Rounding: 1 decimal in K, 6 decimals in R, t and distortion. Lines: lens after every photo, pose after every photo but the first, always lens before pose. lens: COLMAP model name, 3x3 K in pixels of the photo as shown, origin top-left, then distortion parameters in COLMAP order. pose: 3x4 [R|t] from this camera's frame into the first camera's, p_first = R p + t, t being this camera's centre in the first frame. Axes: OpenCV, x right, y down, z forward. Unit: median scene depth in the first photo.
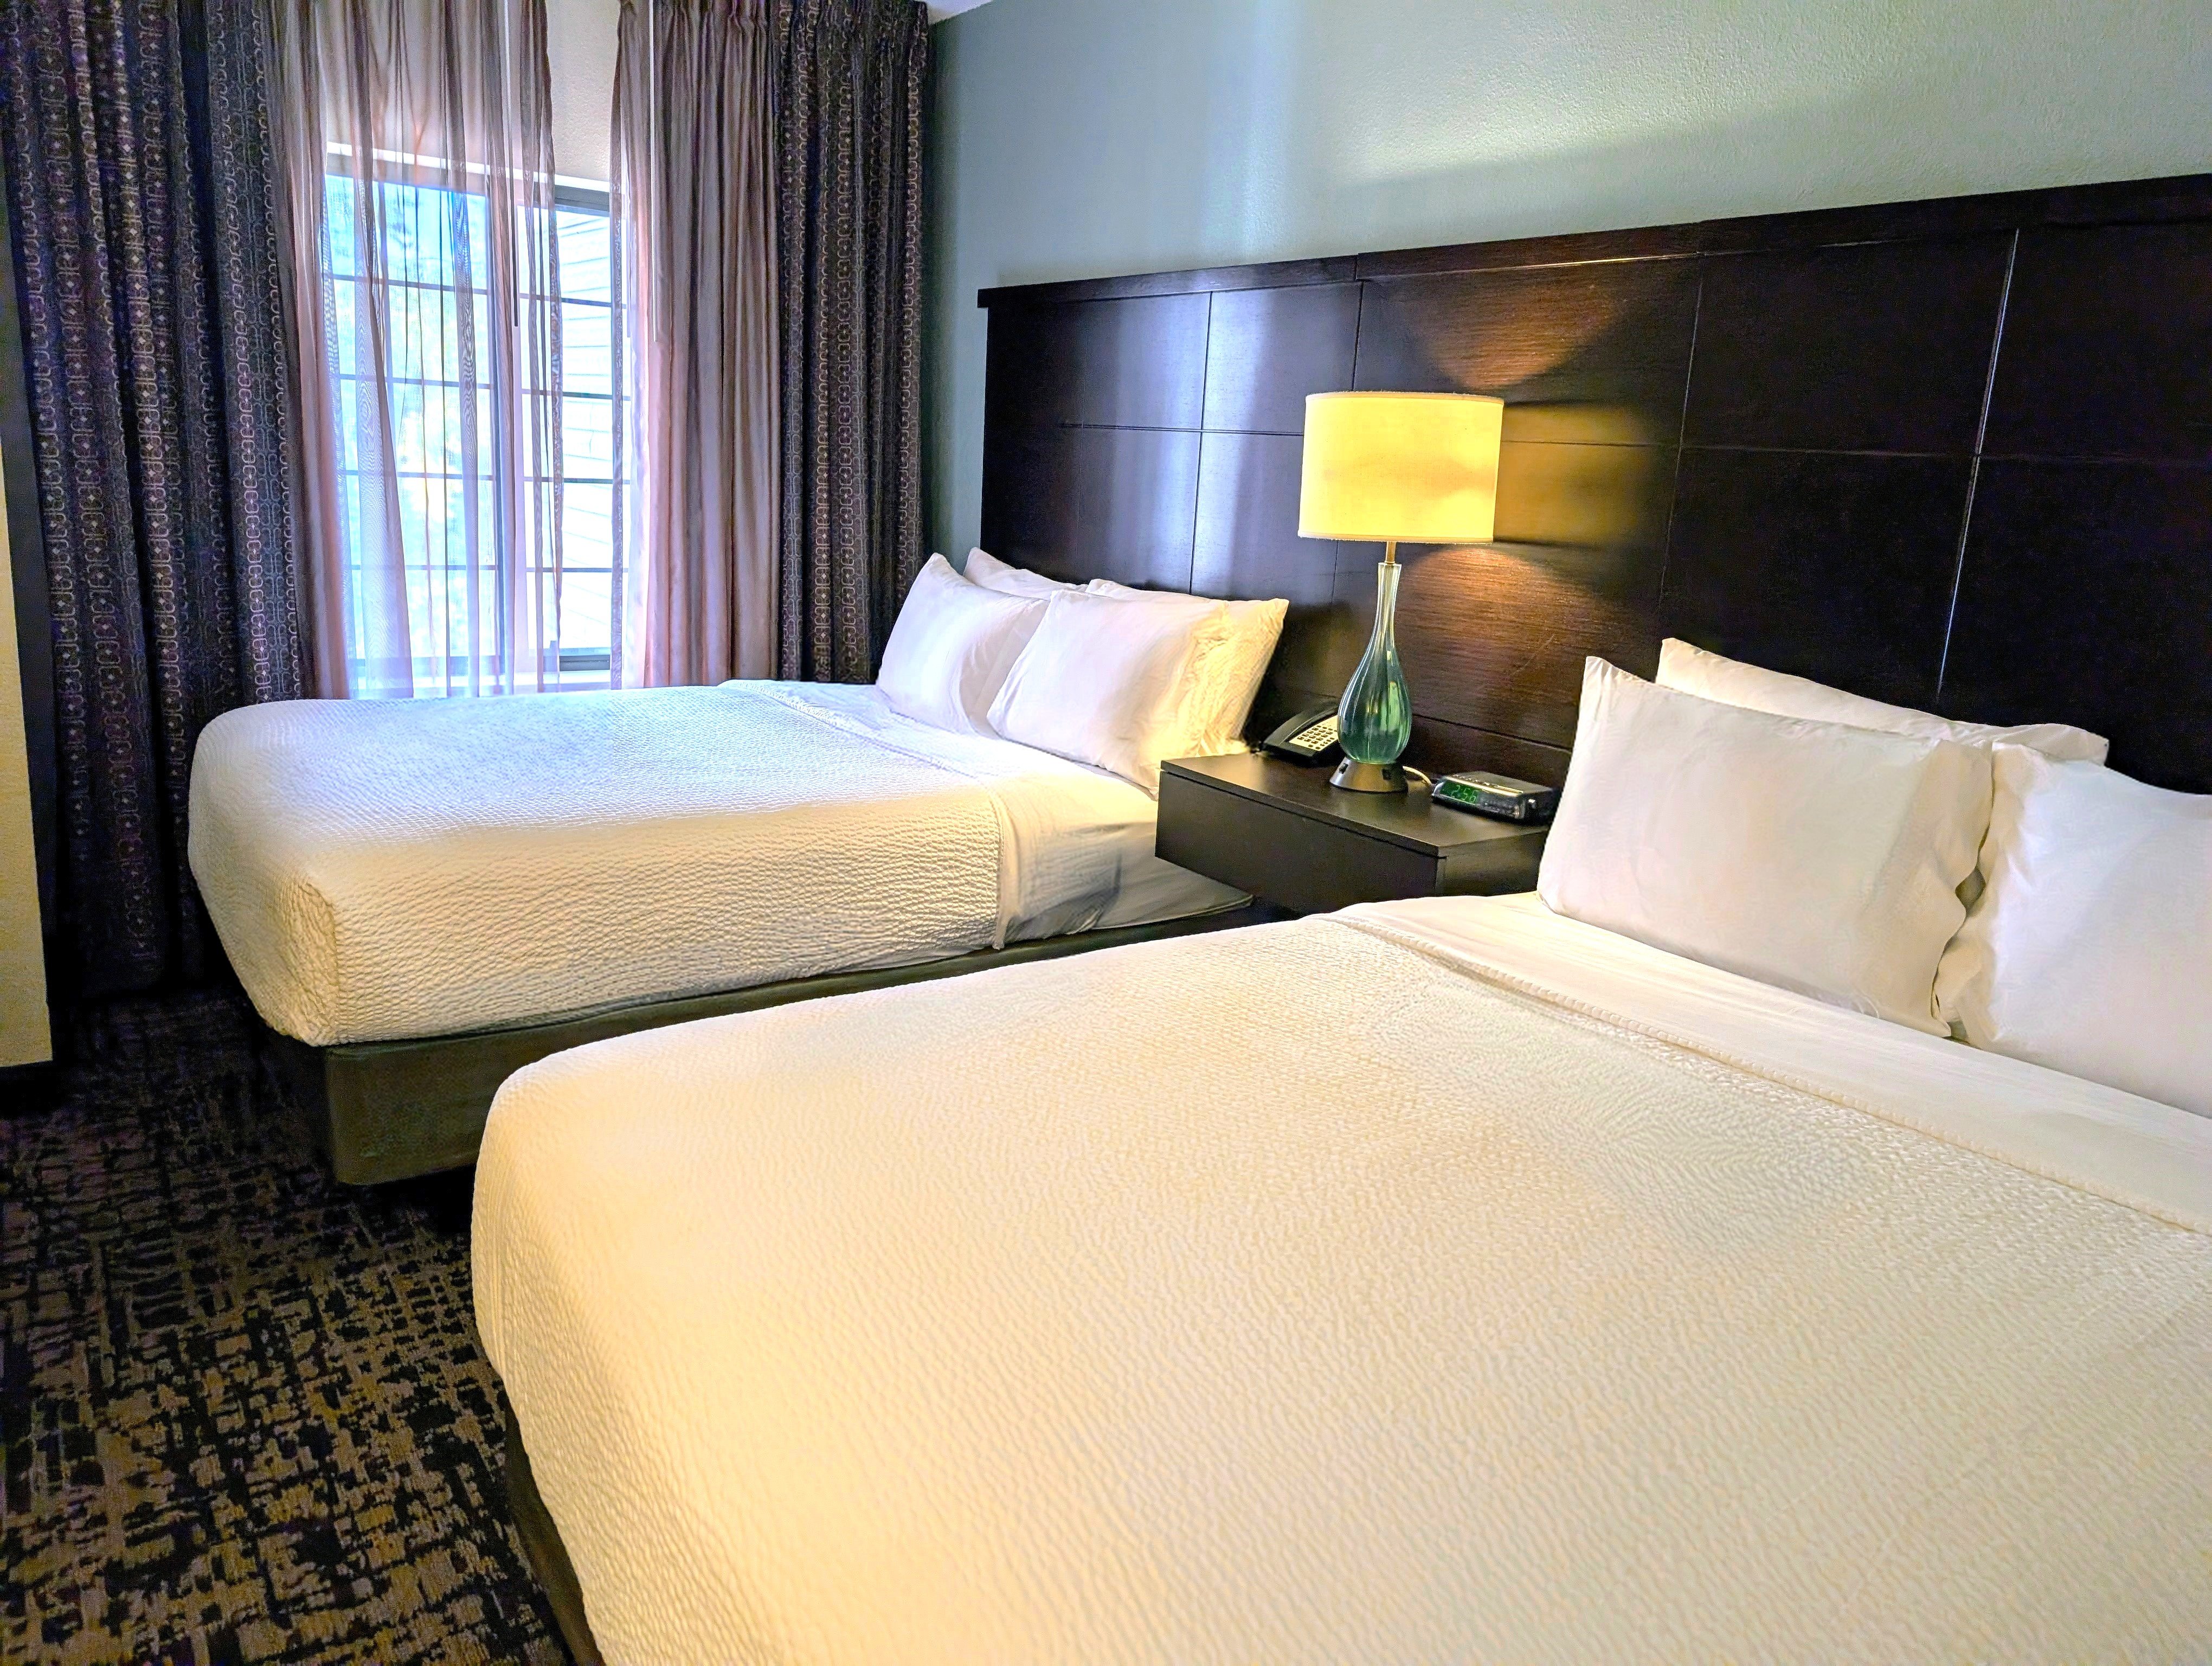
lens RADIAL K [[1610.3, 0, 1121.2], [0, 1610.3, 821.6], [0, 0, 1]] dist [0.003961, -0.006814]
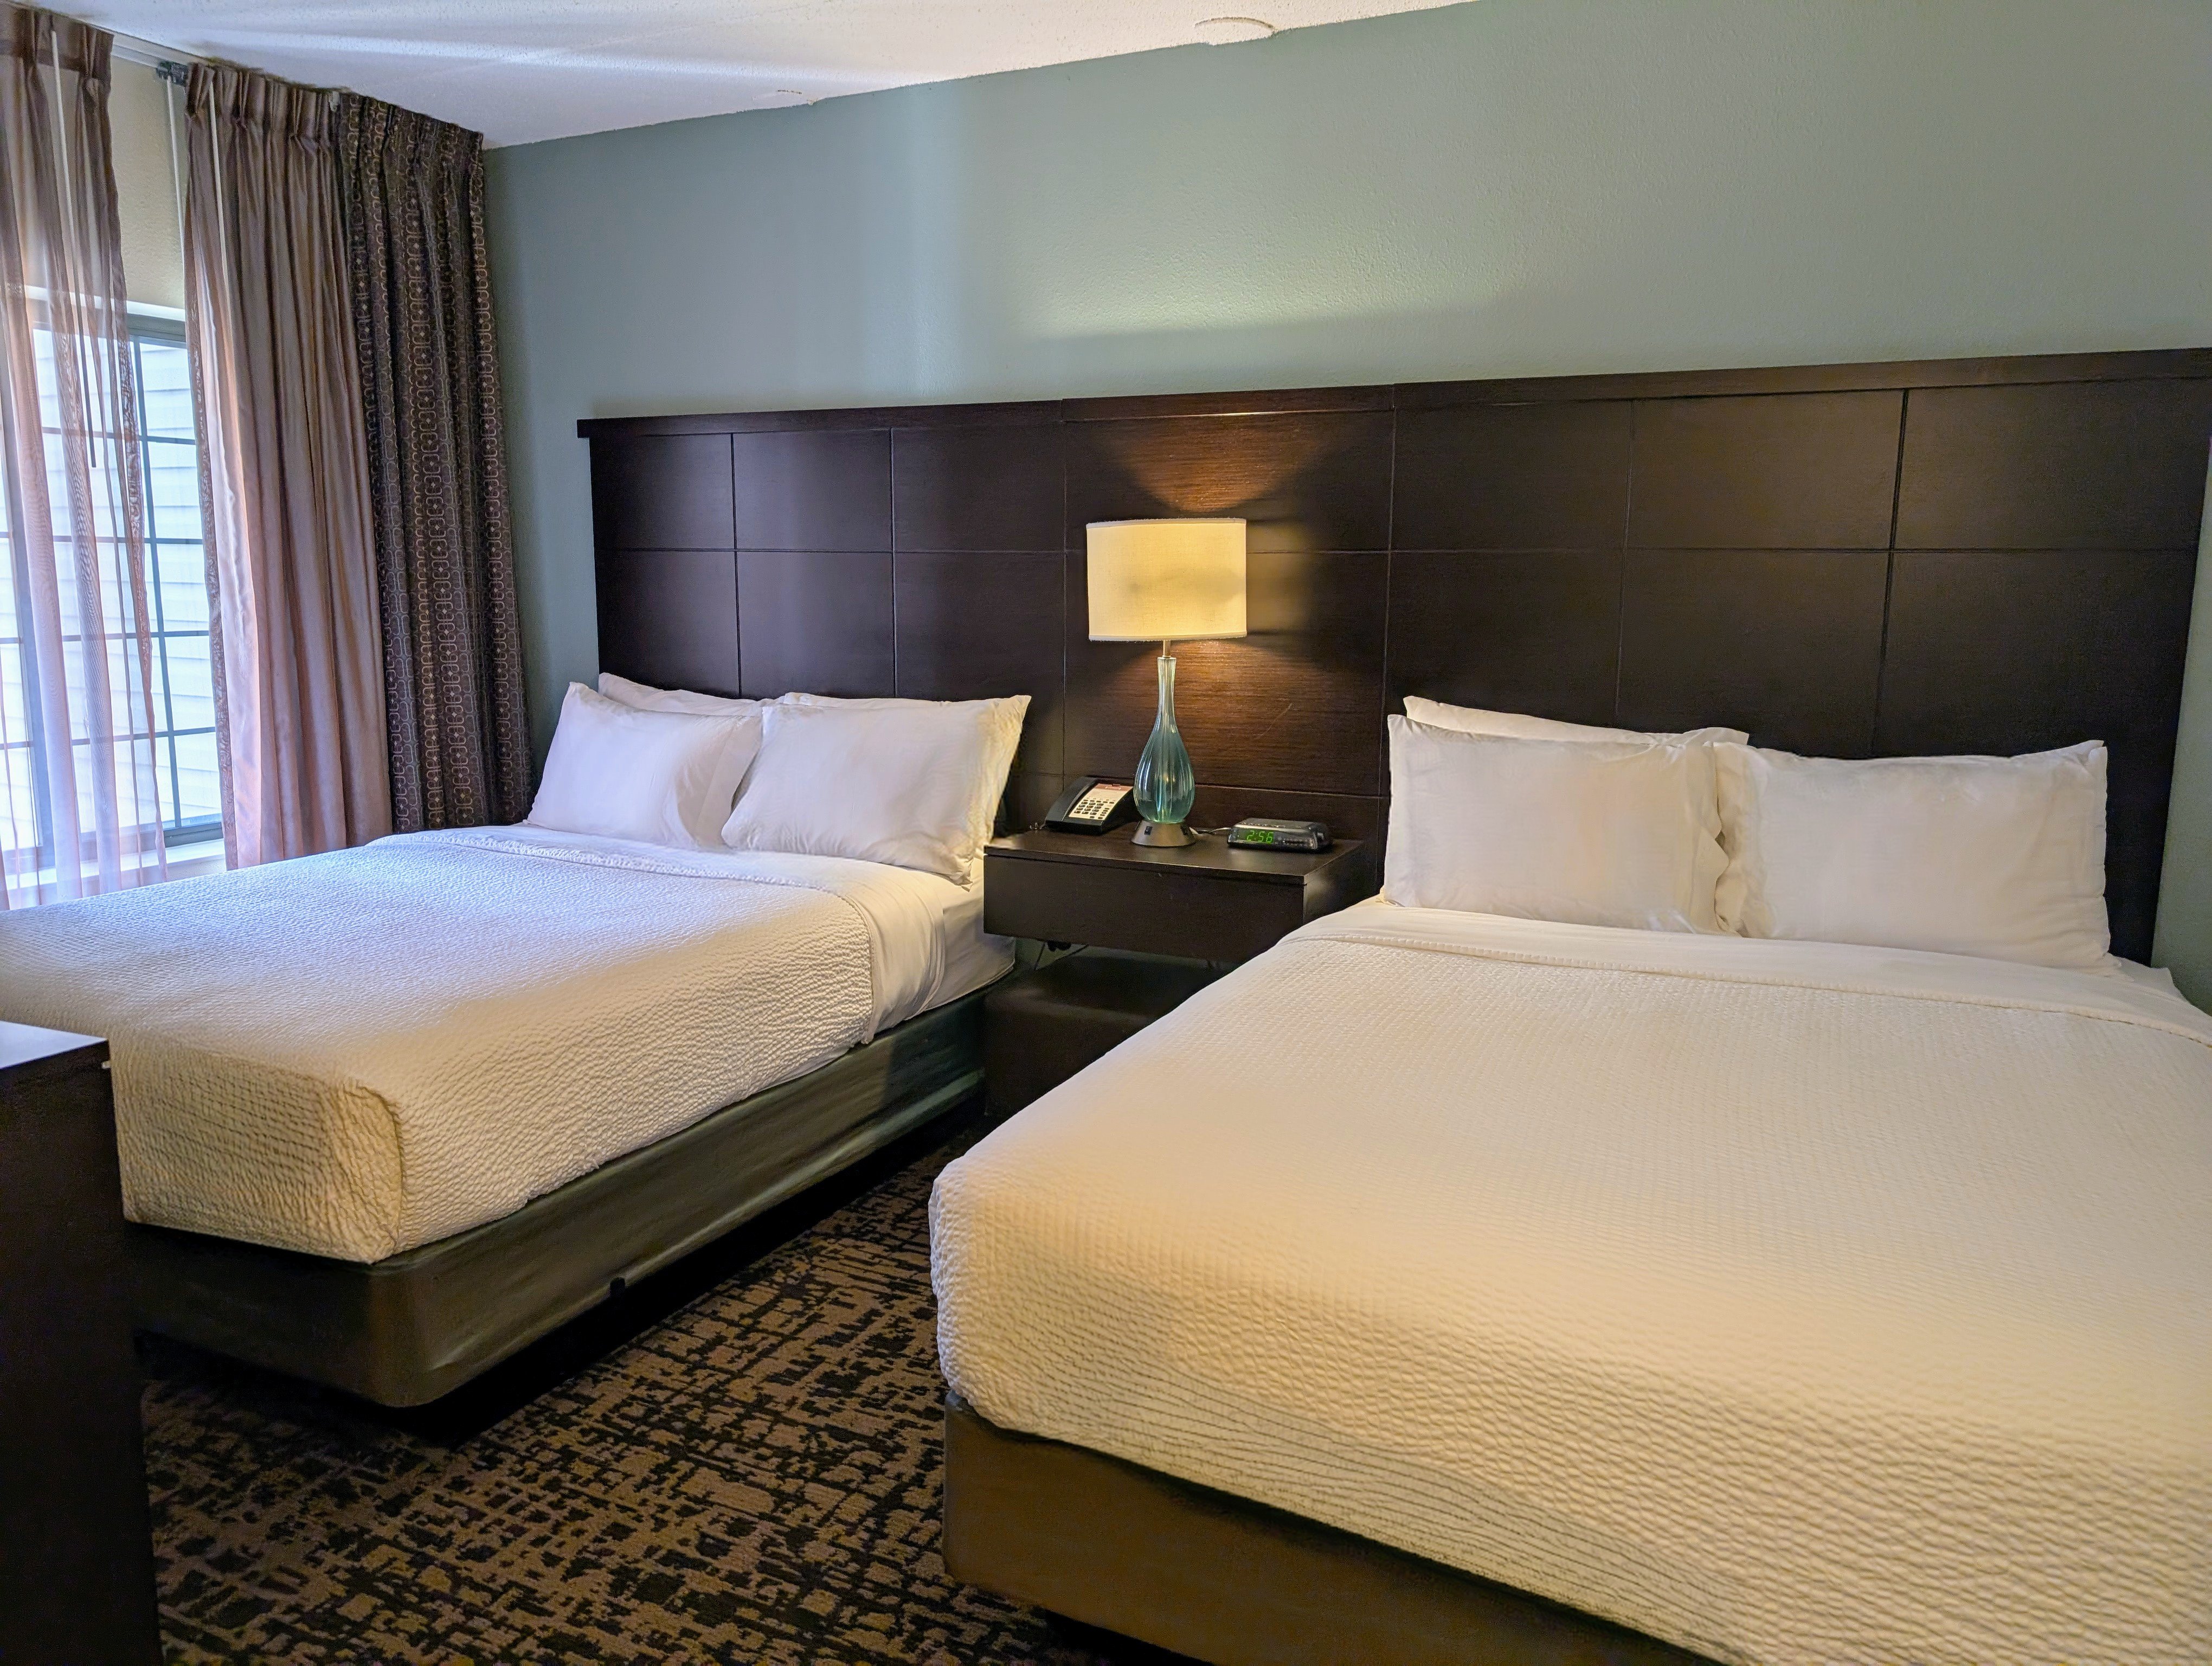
lens RADIAL K [[1610.3, 0, 1121.2], [0, 1610.3, 821.6], [0, 0, 1]] dist [0.003961, -0.006814]
pose [[0.867607, -0.126238, 0.480959, -0.452946], [0.151194, 0.988415, -0.013309, -0.027639], [-0.473707, 0.084265, 0.876642, -0.026510]]
